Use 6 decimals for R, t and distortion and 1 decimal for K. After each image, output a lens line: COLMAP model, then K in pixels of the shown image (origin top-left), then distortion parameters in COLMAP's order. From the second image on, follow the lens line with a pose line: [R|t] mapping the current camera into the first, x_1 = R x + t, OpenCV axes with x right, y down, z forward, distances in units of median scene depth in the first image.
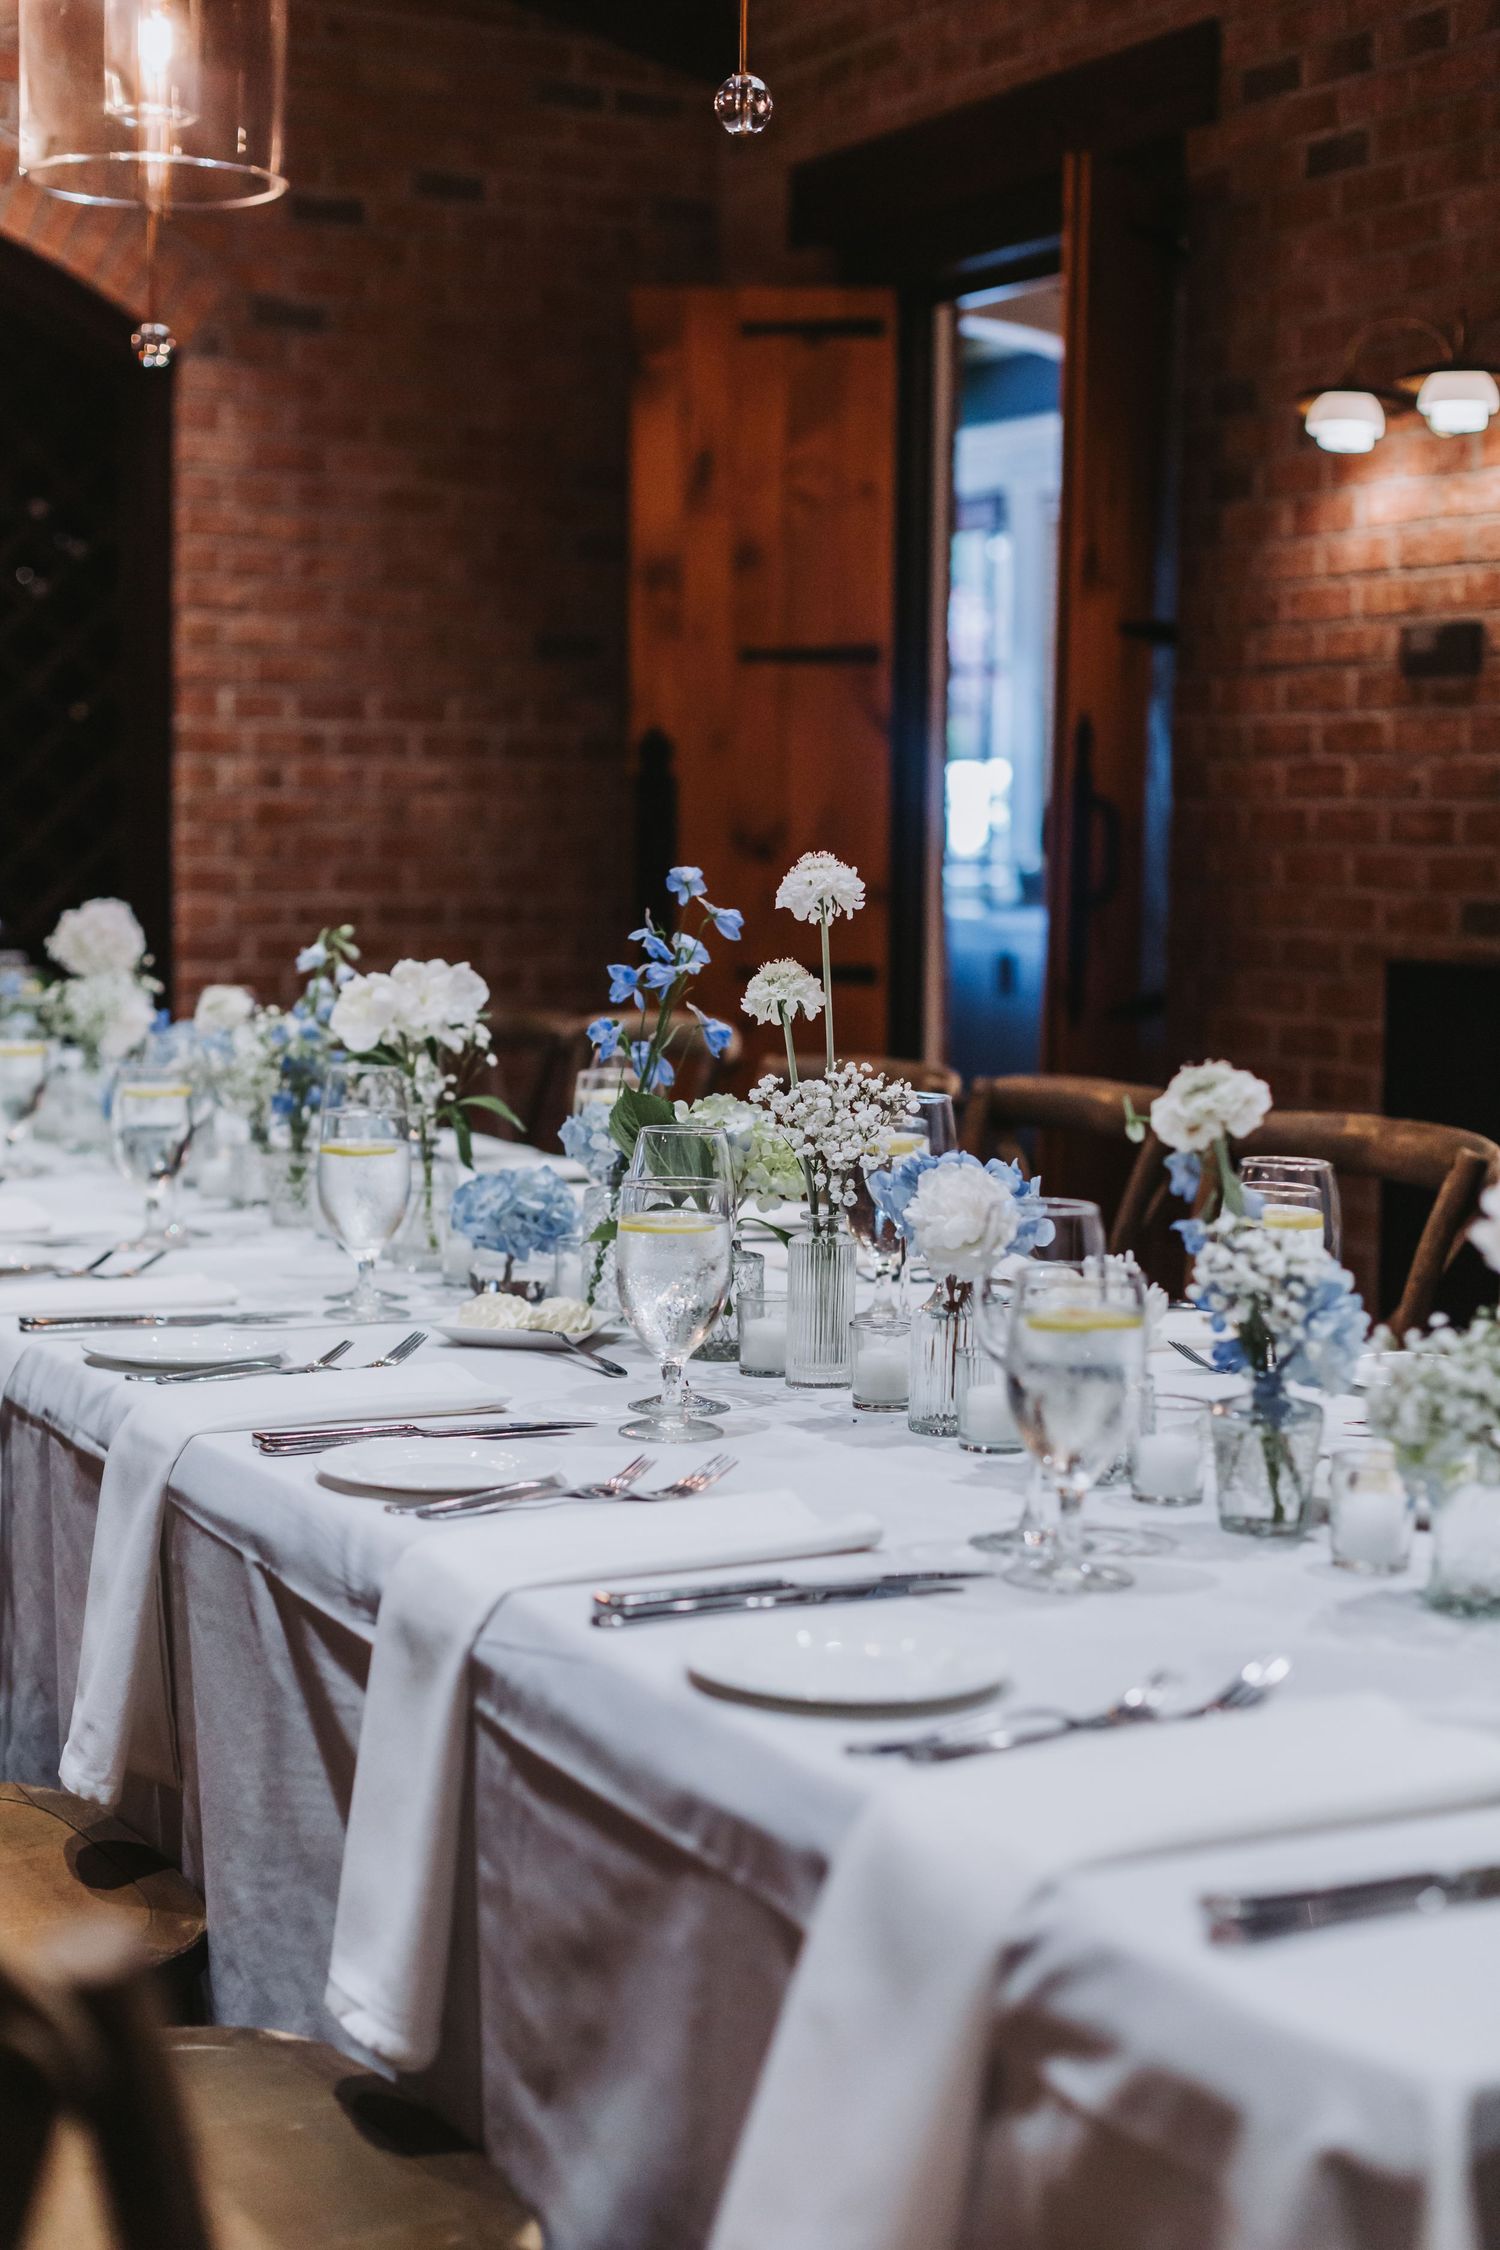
lens RADIAL K [[3231.9, 0, 750.0], [0, 3231.9, 1125.0], [0, 0, 1]] dist [0.010197, -0.166235]
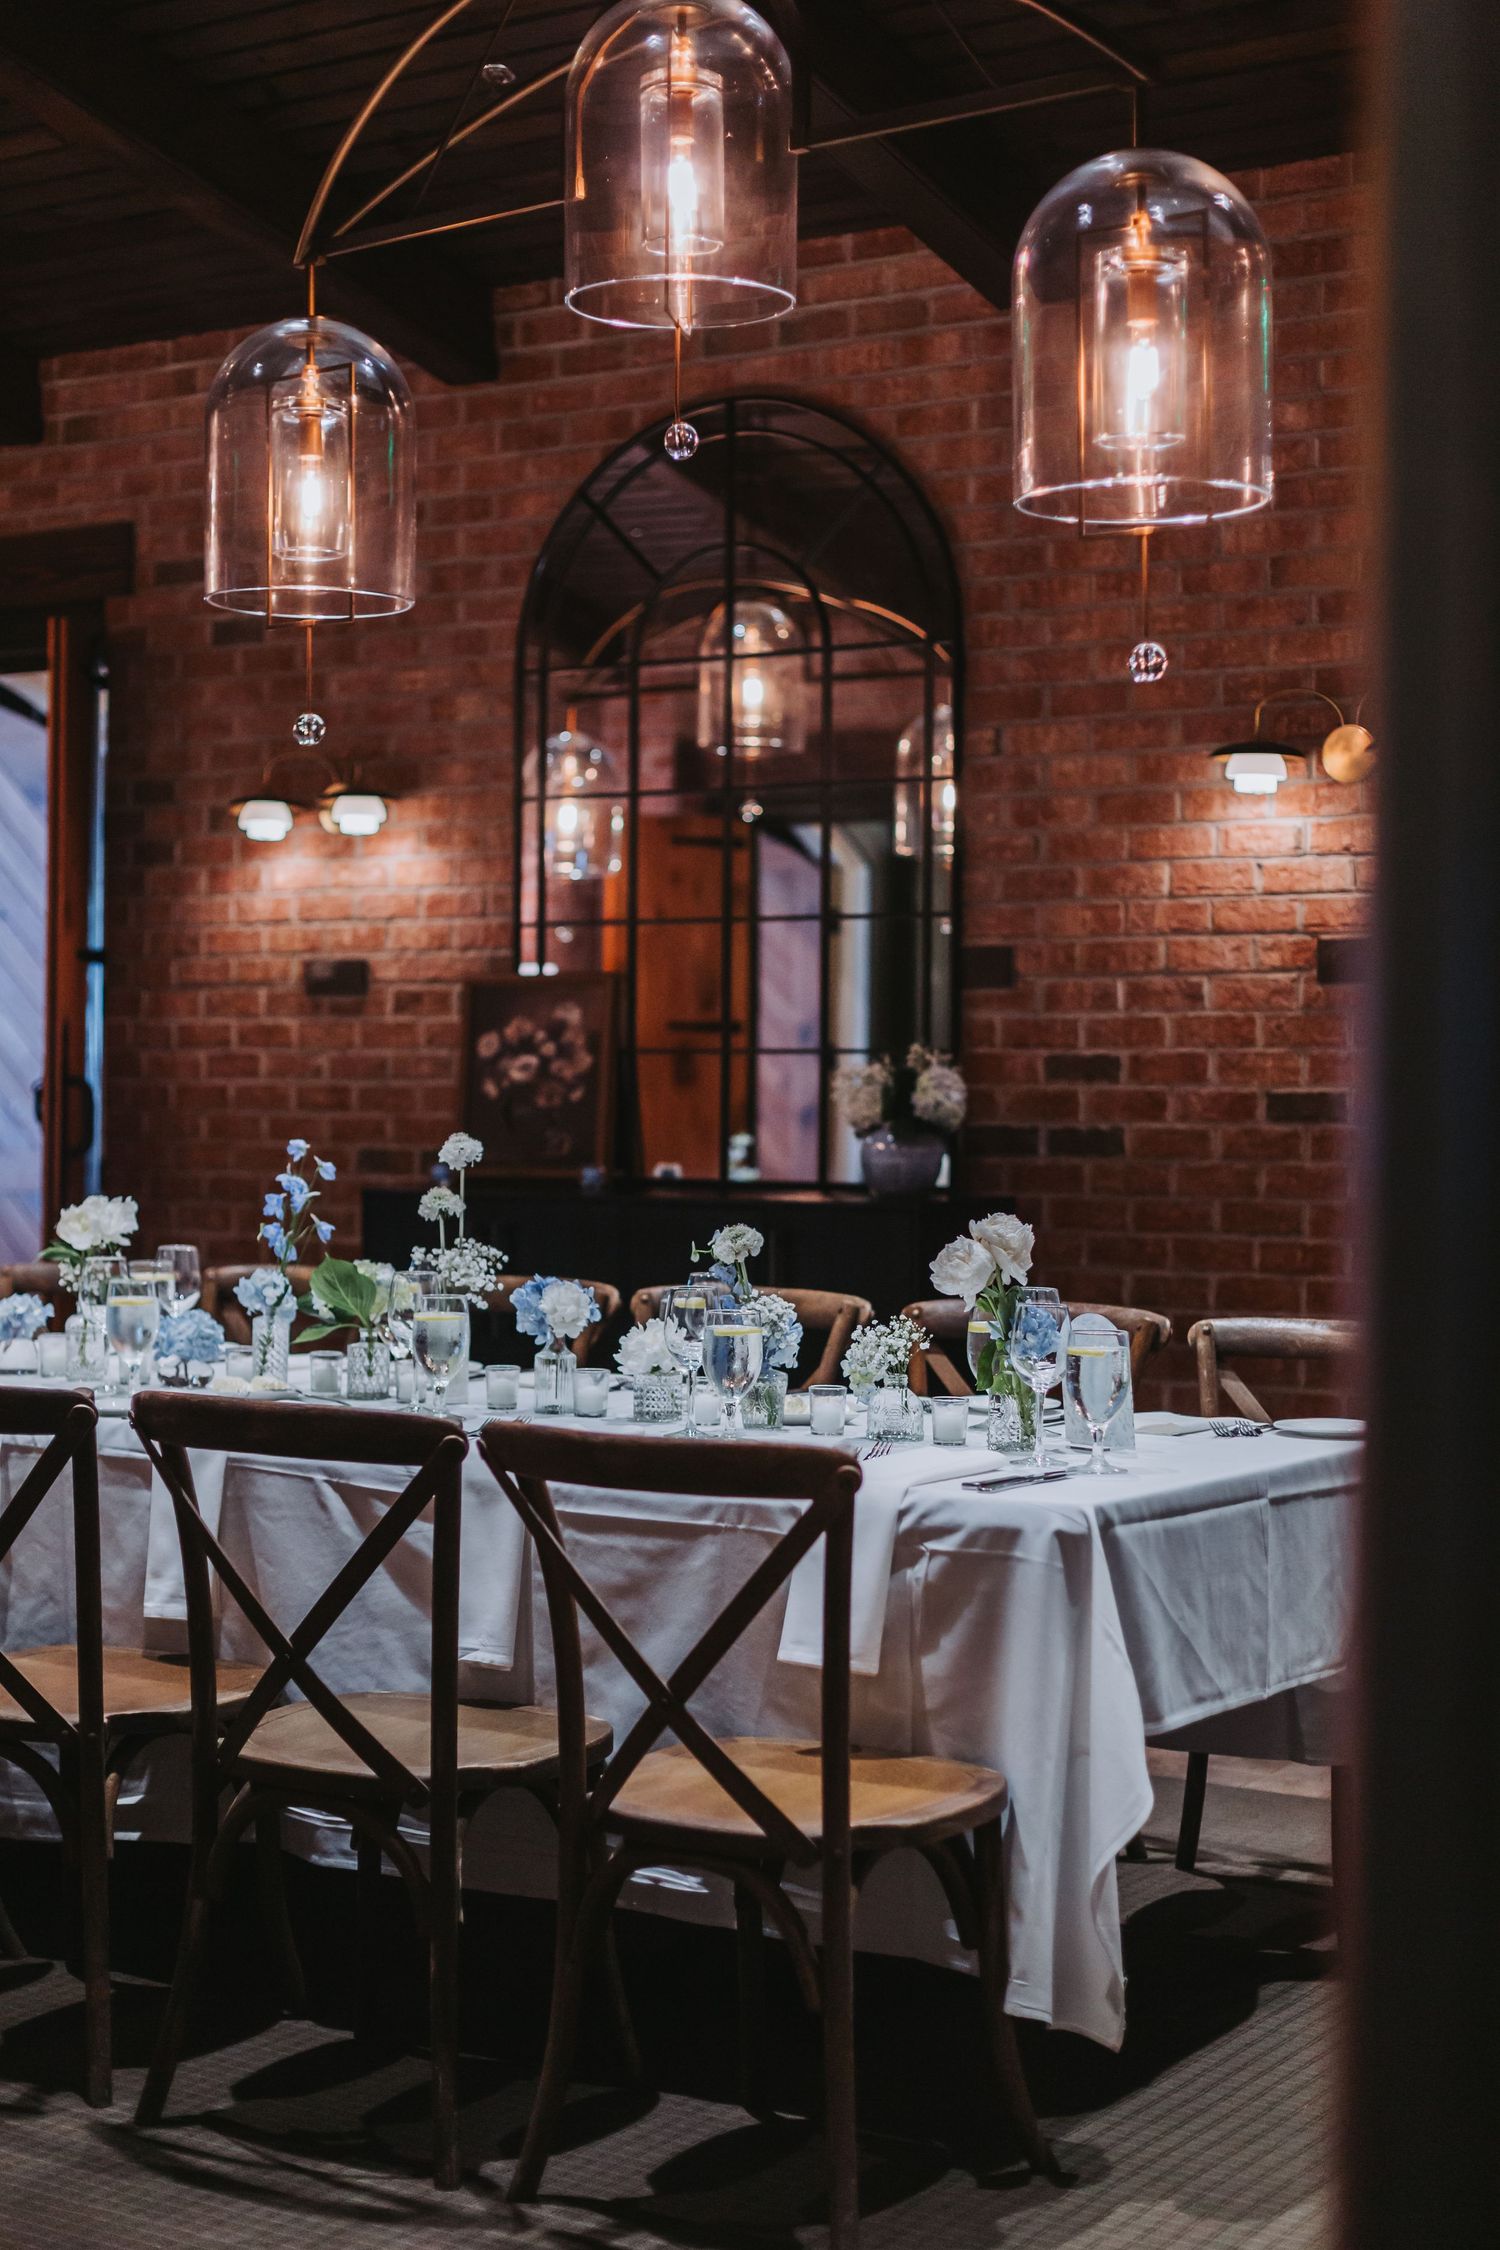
lens RADIAL K [[3223.4, 0, 750.0], [0, 3223.4, 1125.0], [0, 0, 1]] dist [-0.006180, 0.009101]
pose [[0.868665, -0.014315, 0.495193, -0.336063], [0.051019, 0.996852, -0.060681, 0.016934], [-0.492766, 0.077976, 0.866661, -0.340020]]
